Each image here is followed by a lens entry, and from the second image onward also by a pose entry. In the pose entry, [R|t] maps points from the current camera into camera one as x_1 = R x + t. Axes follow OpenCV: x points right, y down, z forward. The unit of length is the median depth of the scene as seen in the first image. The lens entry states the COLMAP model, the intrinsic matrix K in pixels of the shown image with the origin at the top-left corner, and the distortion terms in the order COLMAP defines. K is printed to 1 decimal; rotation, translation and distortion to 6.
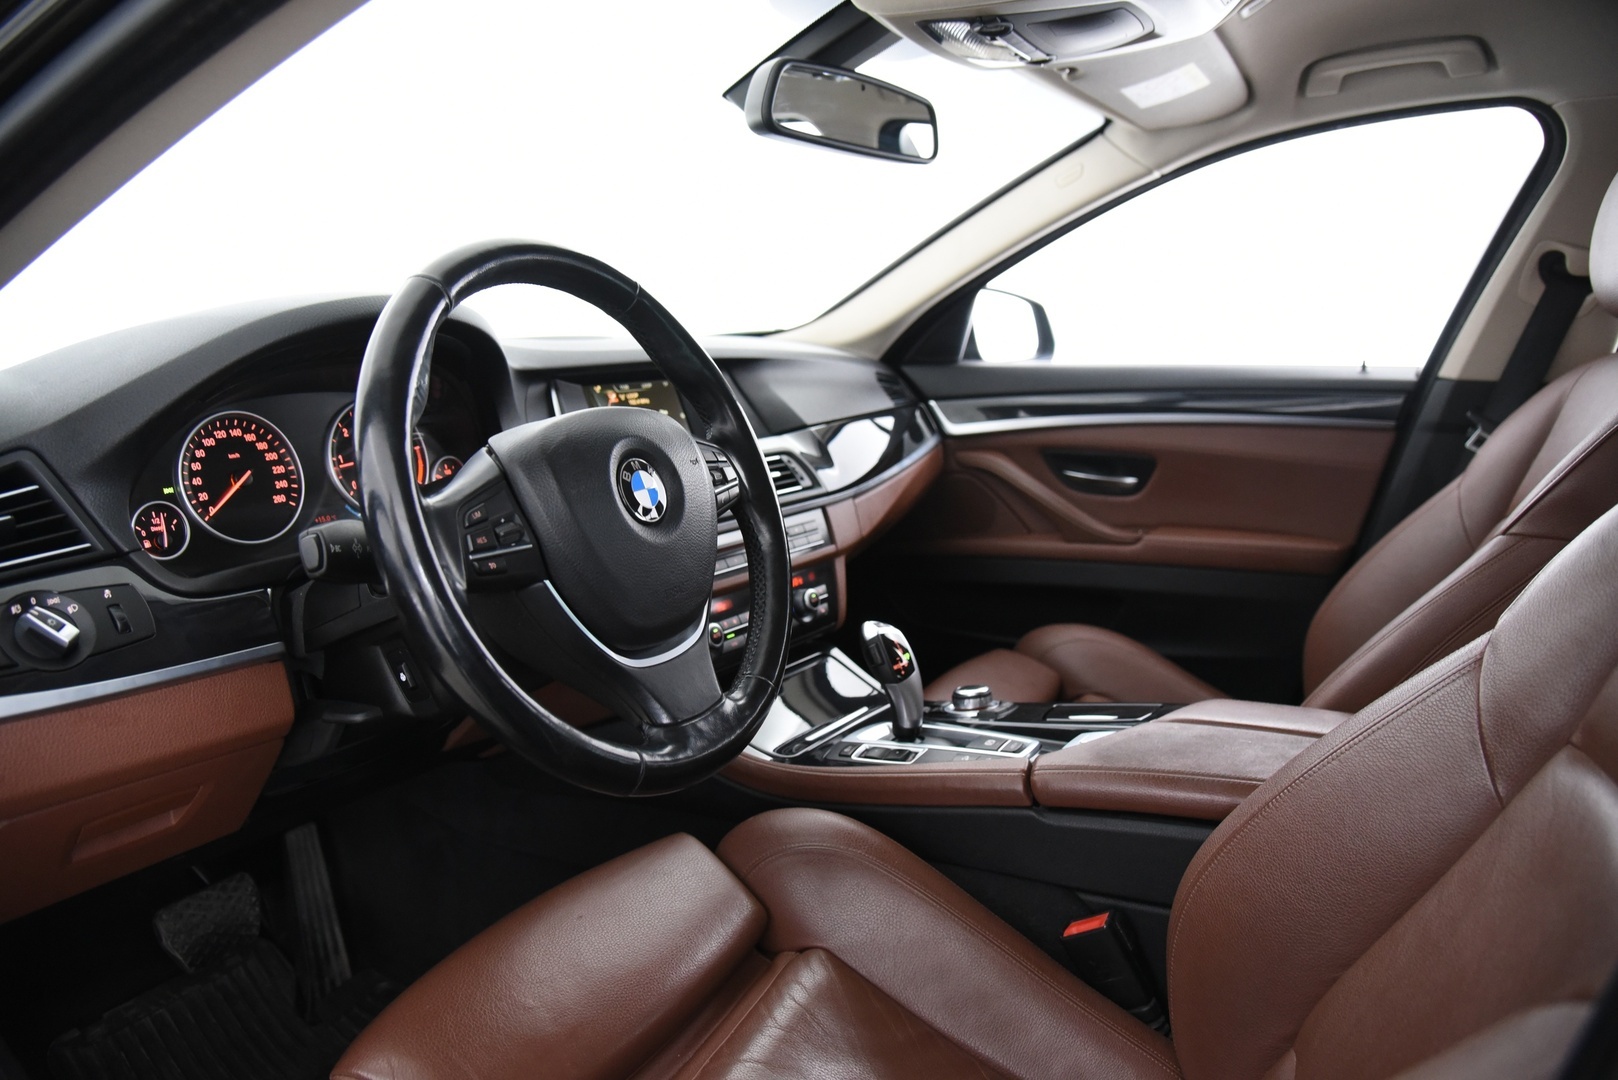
lens RADIAL K [[1113.1, 0, 807.4], [0, 1113.1, 510.2], [0, 0, 1]] dist [-0.118412, 0.058126]
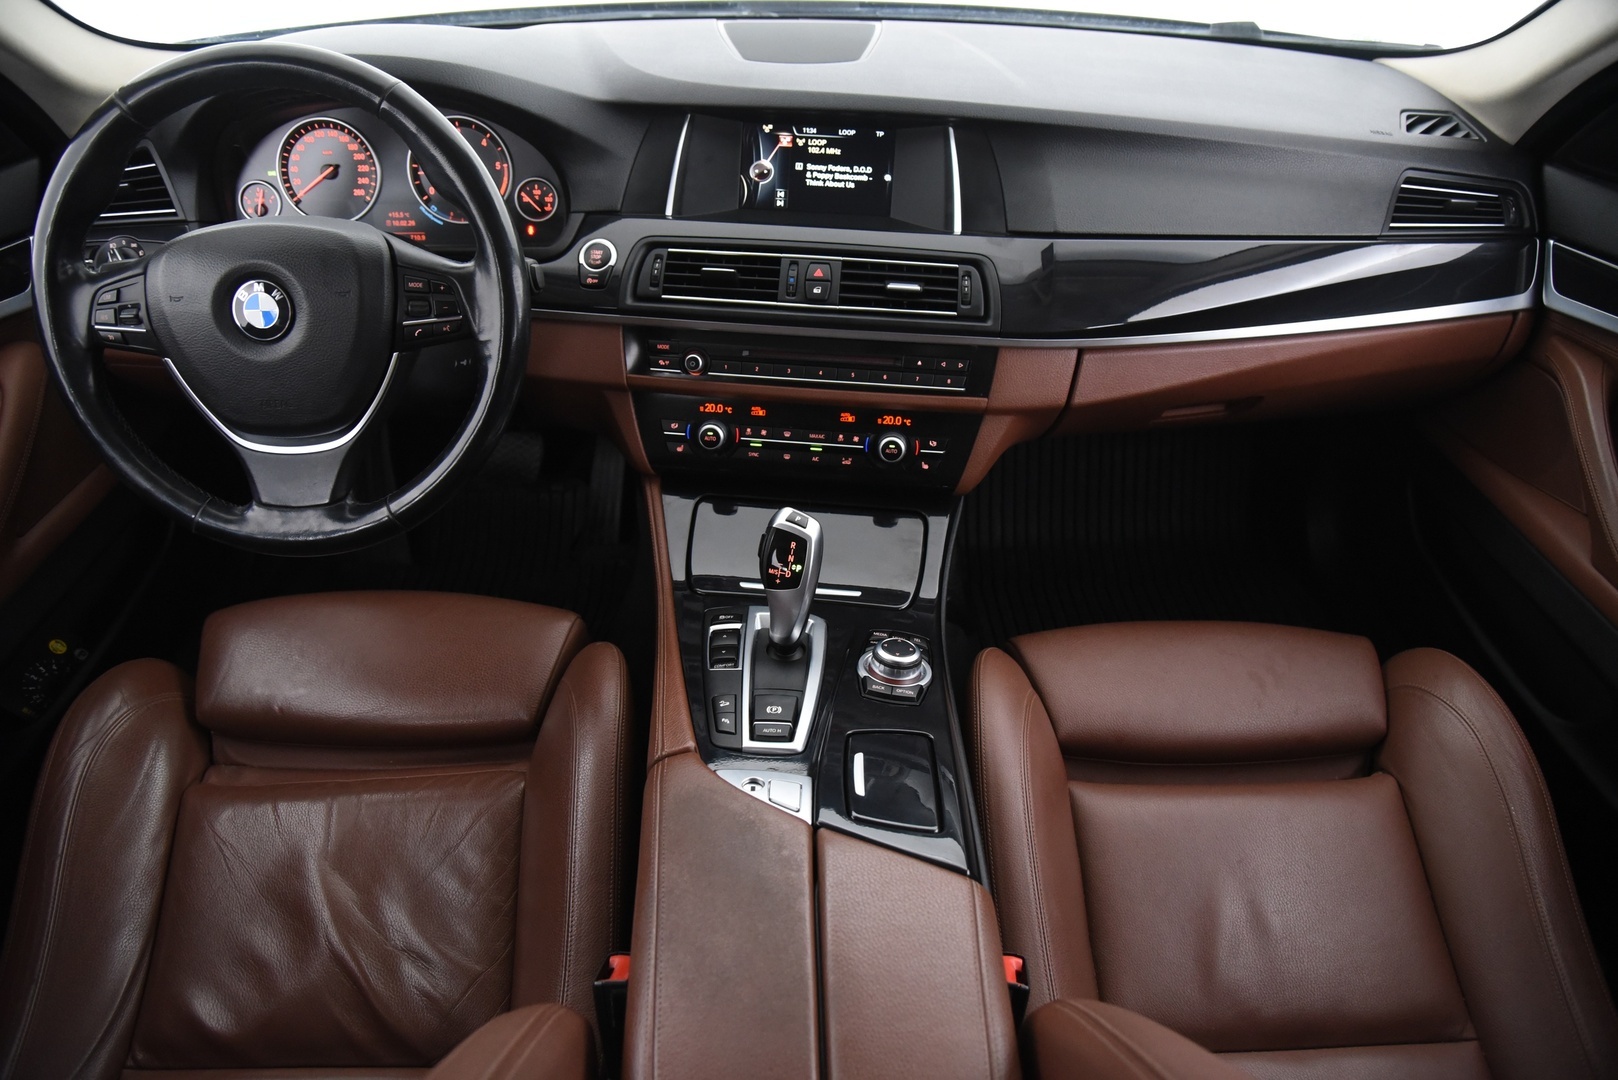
lens RADIAL K [[1113.1, 0, 807.4], [0, 1113.1, 510.2], [0, 0, 1]] dist [-0.118412, 0.058126]
pose [[0.472734, 0.514648, -0.715304, 0.912165], [-0.163069, 0.848805, 0.502930, -0.443580], [0.865985, -0.121108, 0.485182, 0.844365]]
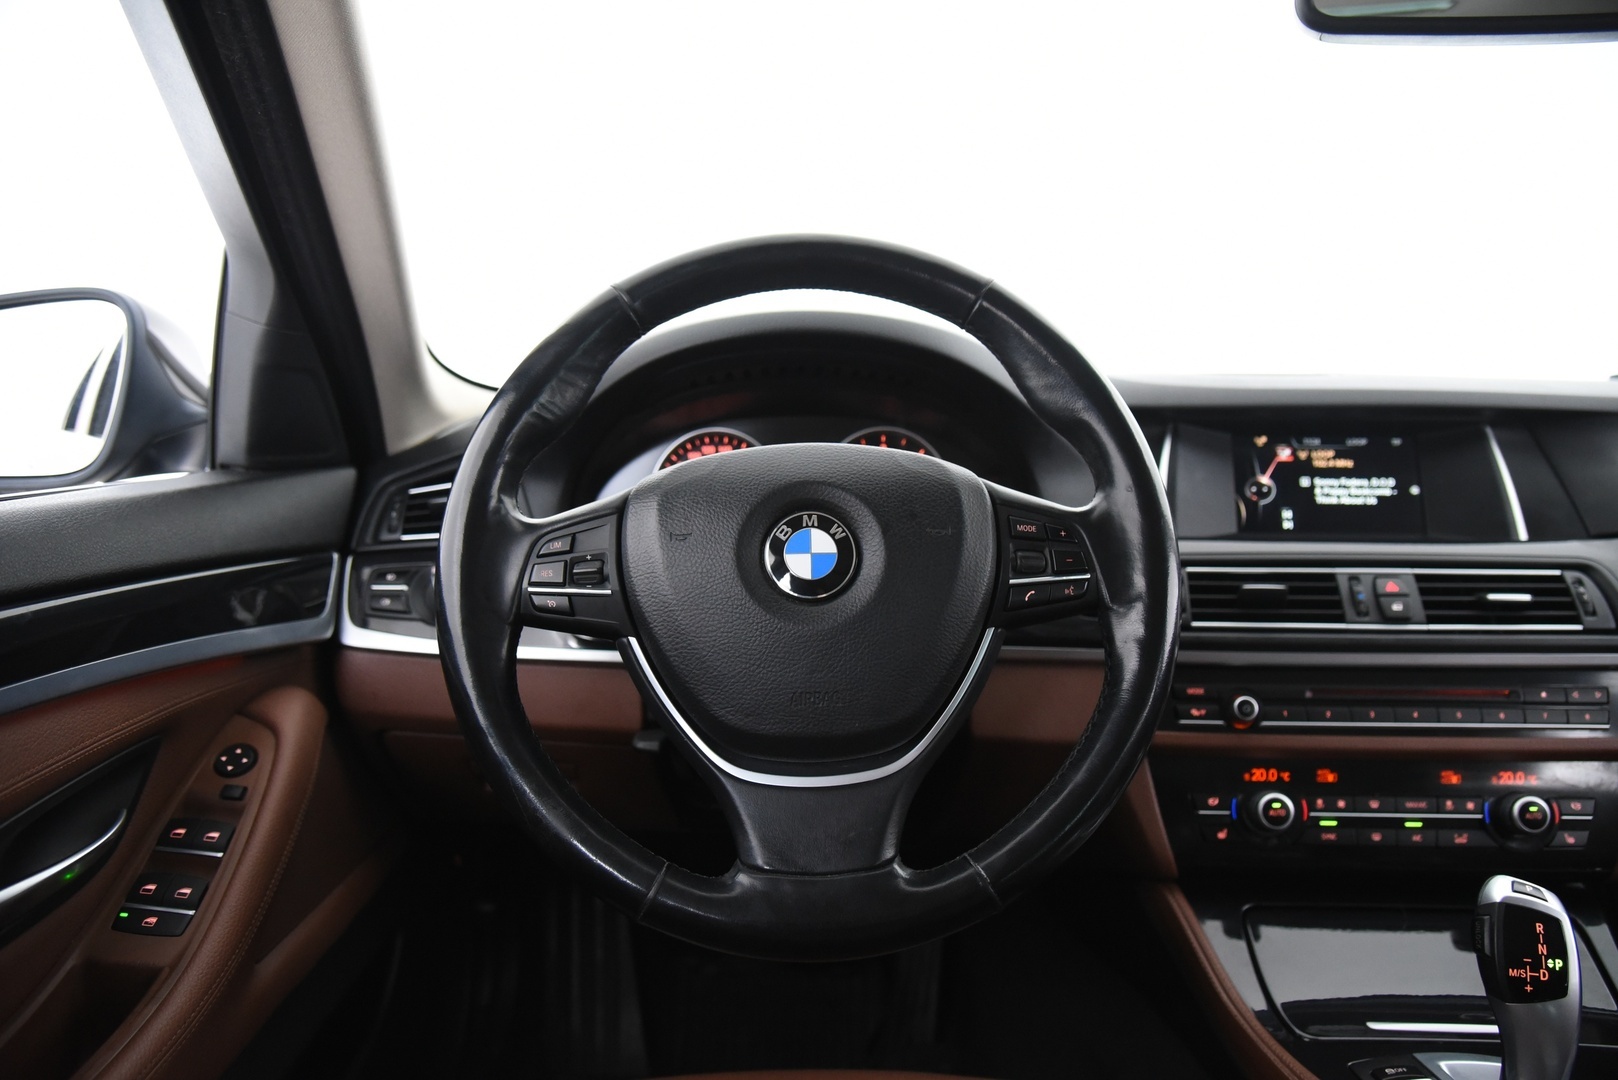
lens RADIAL K [[1113.1, 0, 807.4], [0, 1113.1, 510.2], [0, 0, 1]] dist [-0.118412, 0.058126]
pose [[0.476934, 0.105684, -0.872562, 0.463279], [-0.147658, 0.988270, 0.038990, -0.070201], [0.866447, 0.110245, 0.486945, 0.573698]]
